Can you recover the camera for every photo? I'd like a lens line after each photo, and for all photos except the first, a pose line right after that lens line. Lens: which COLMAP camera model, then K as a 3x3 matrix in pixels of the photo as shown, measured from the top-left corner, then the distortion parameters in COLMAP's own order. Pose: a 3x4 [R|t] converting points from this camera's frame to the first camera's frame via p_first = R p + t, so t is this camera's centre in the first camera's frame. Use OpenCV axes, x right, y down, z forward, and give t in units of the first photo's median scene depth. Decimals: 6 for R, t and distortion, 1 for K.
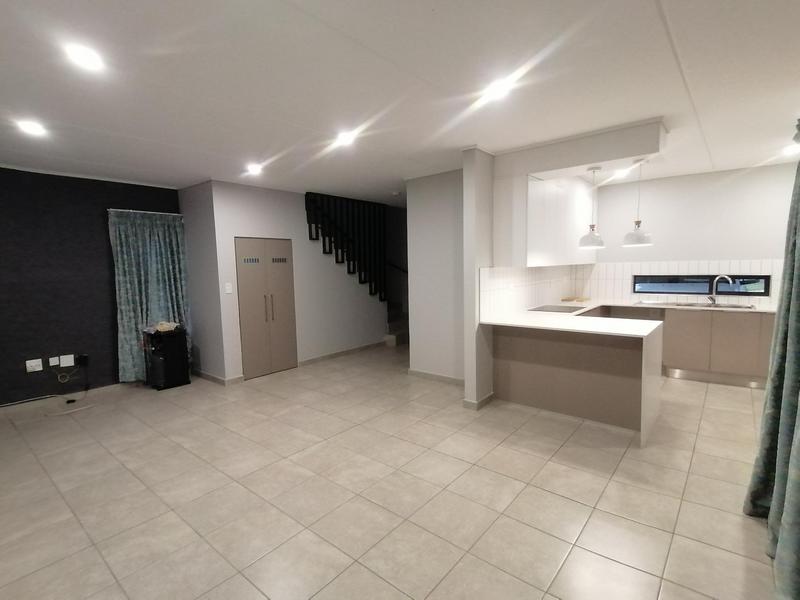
lens RADIAL K [[402.1, 0, 393.6], [0, 402.1, 296.9], [0, 0, 1]] dist [0.015761, -0.006594]
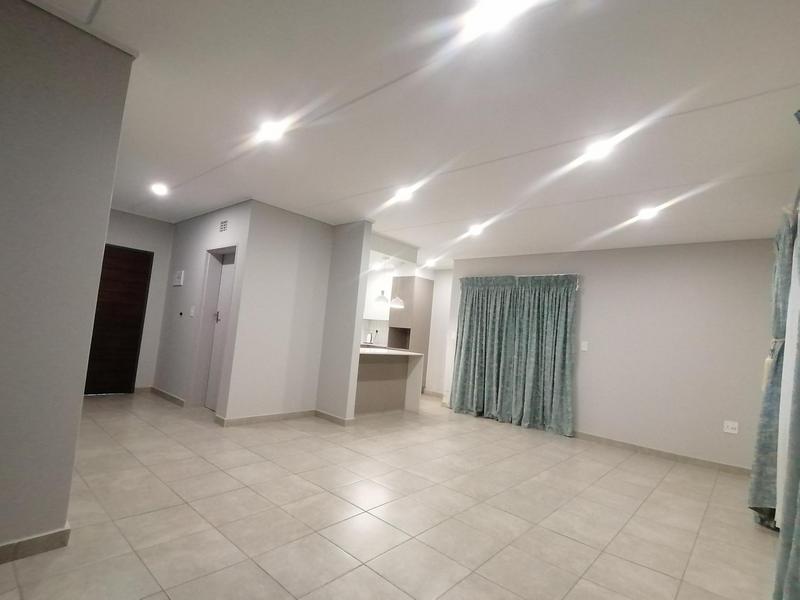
lens RADIAL K [[402.1, 0, 400.5], [0, 402.1, 305.4], [0, 0, 1]] dist [0.015761, -0.006594]
pose [[0.008387, 0.094070, 0.995530, -0.846440], [-0.002418, 0.995564, -0.094052, 0.027960], [-0.999962, -0.001619, 0.008577, 0.689509]]
